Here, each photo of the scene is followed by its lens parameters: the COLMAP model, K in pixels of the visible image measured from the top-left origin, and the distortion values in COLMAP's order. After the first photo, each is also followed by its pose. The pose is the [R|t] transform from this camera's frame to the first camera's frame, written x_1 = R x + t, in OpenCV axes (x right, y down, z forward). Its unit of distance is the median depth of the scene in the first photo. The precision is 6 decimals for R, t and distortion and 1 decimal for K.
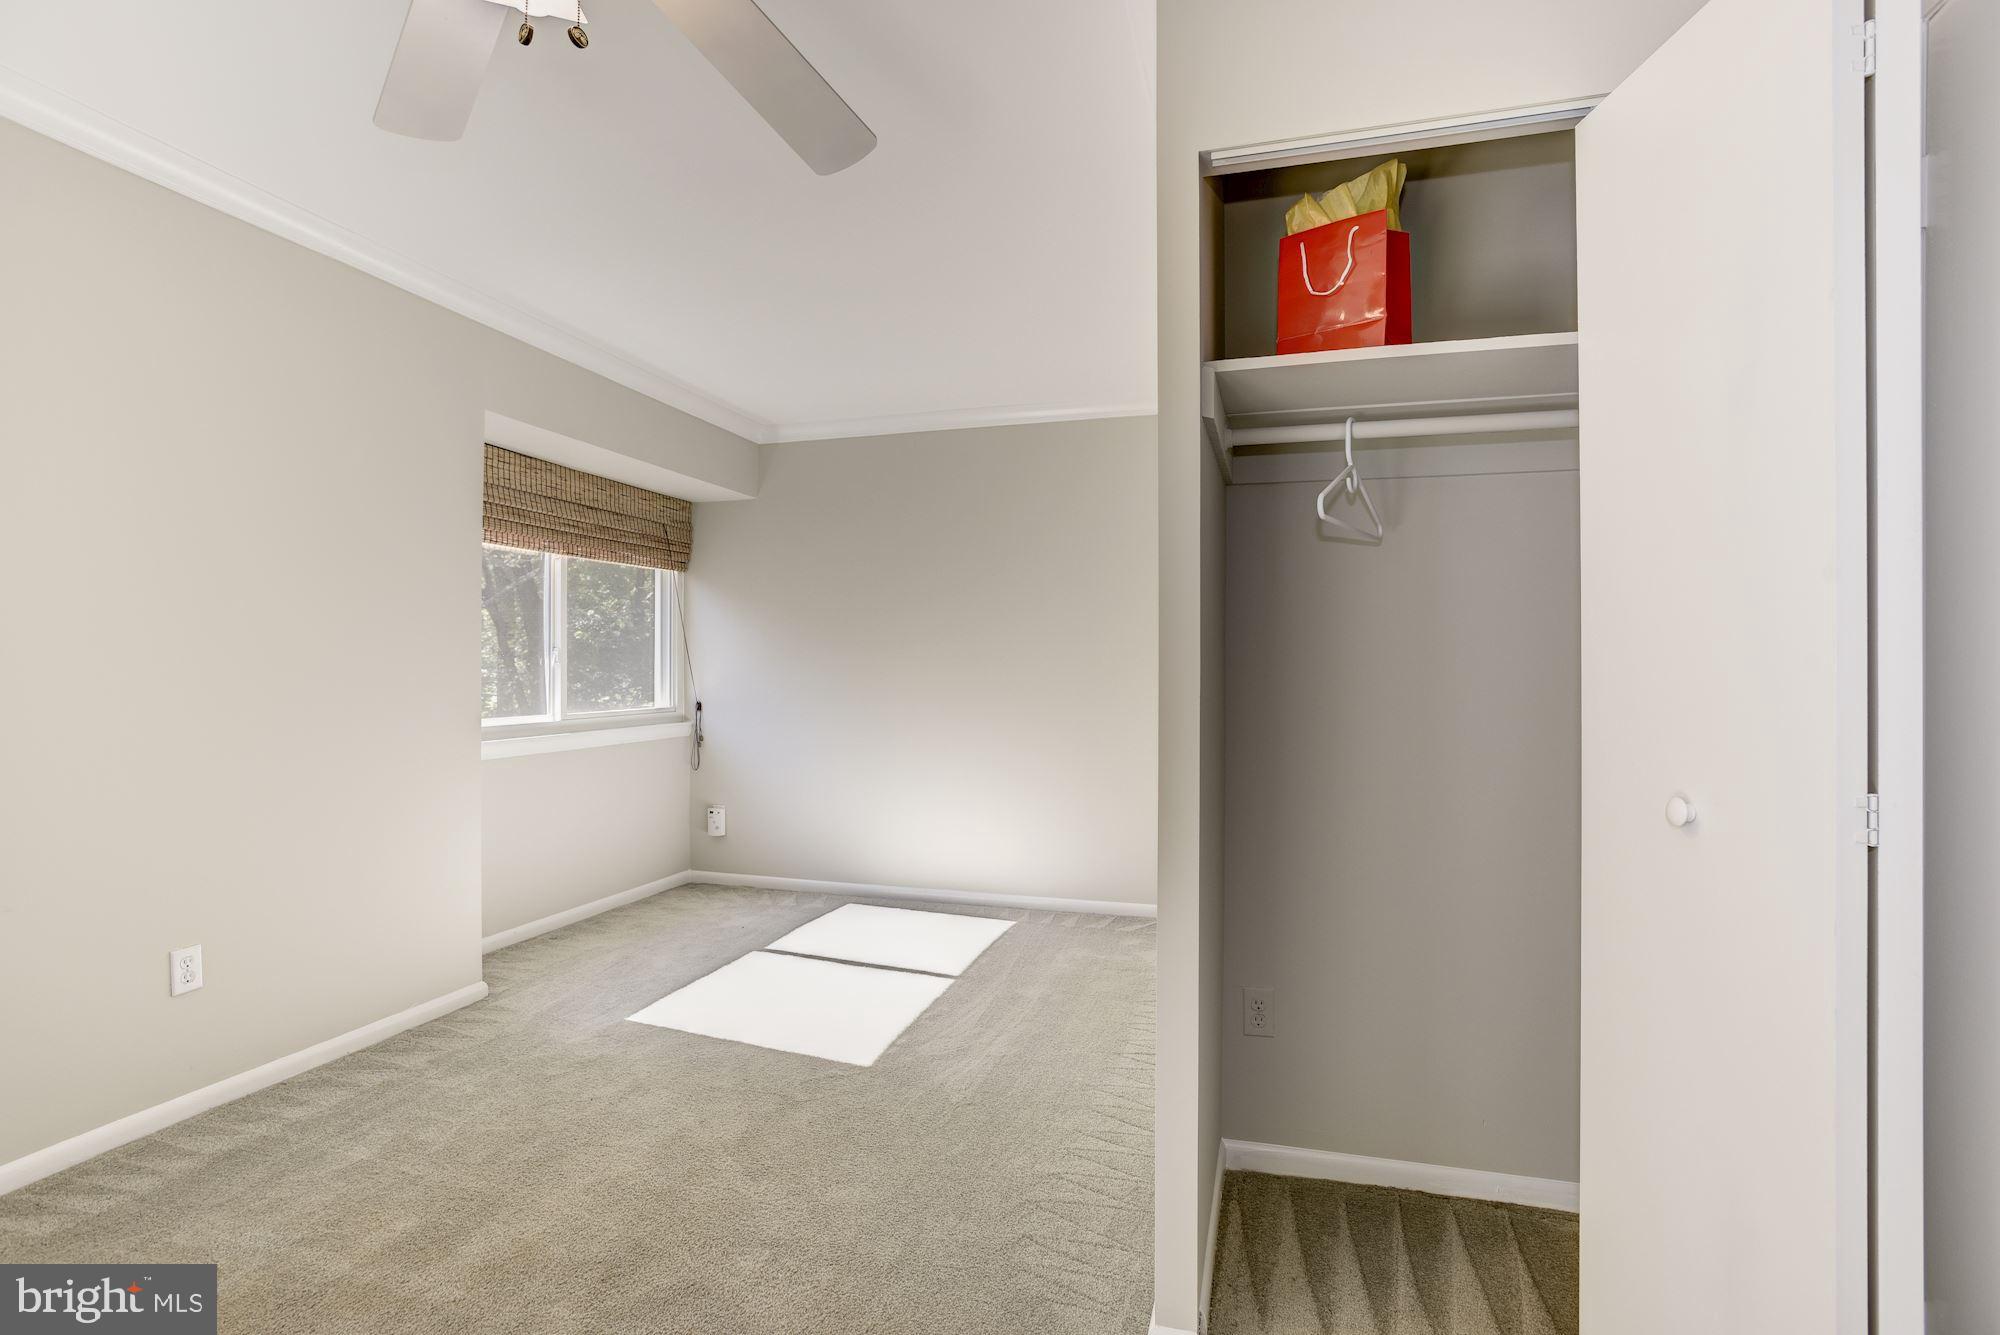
lens RADIAL K [[952.7, 0, 1002.8], [0, 952.7, 671.0], [0, 0, 1]] dist [-0.053958, 0.022798]
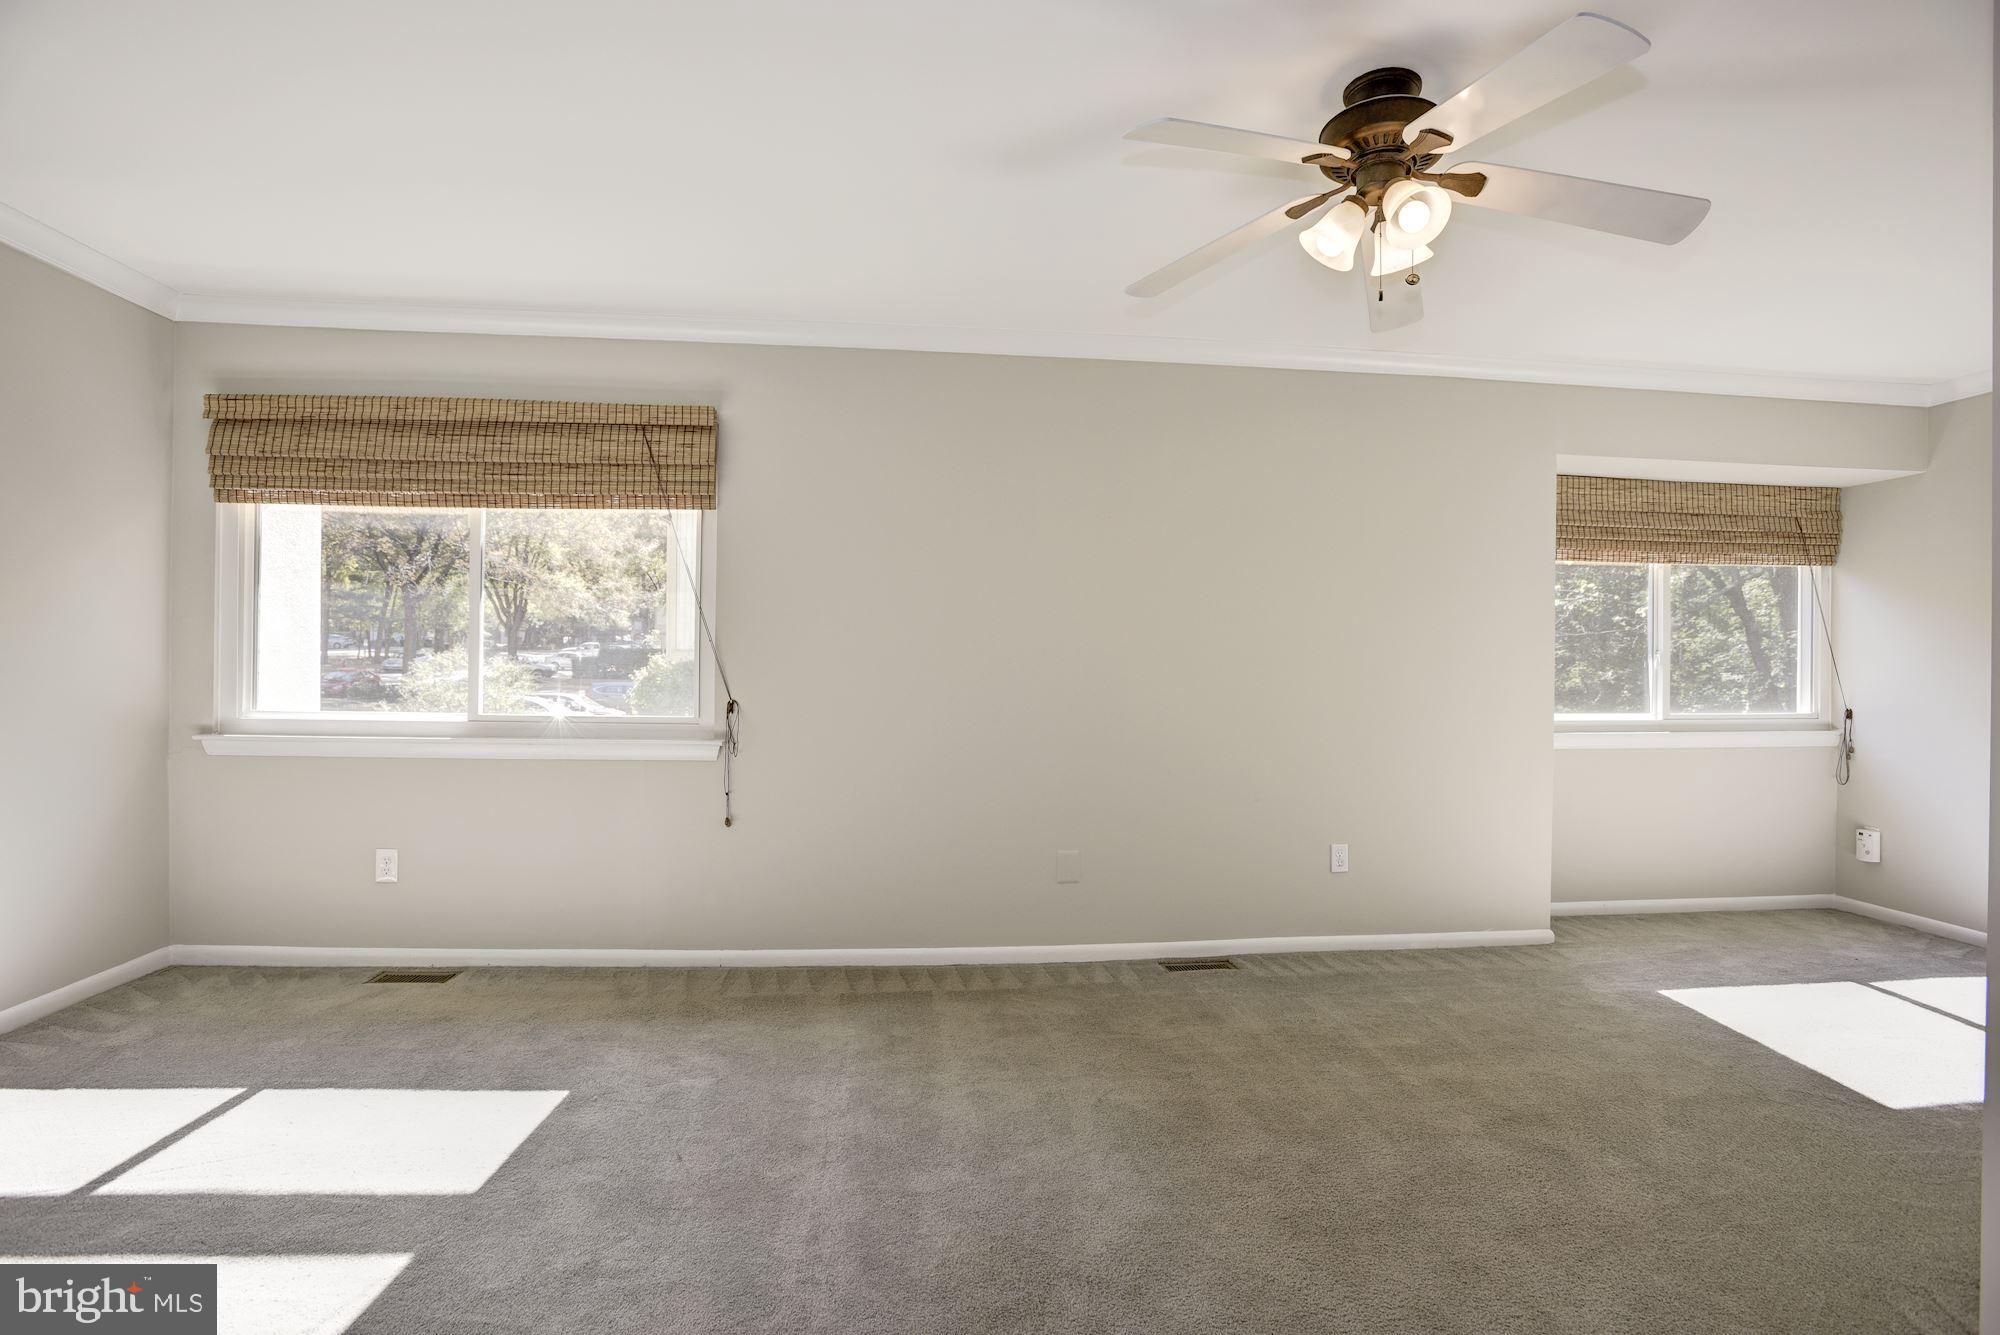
lens RADIAL K [[952.7, 0, 1002.8], [0, 952.7, 671.0], [0, 0, 1]] dist [-0.053958, 0.022798]
pose [[0.365615, 0.005033, -0.930752, 0.298616], [-0.008449, 0.999962, 0.002089, 0.002149], [0.930728, 0.007101, 0.365644, -0.097340]]
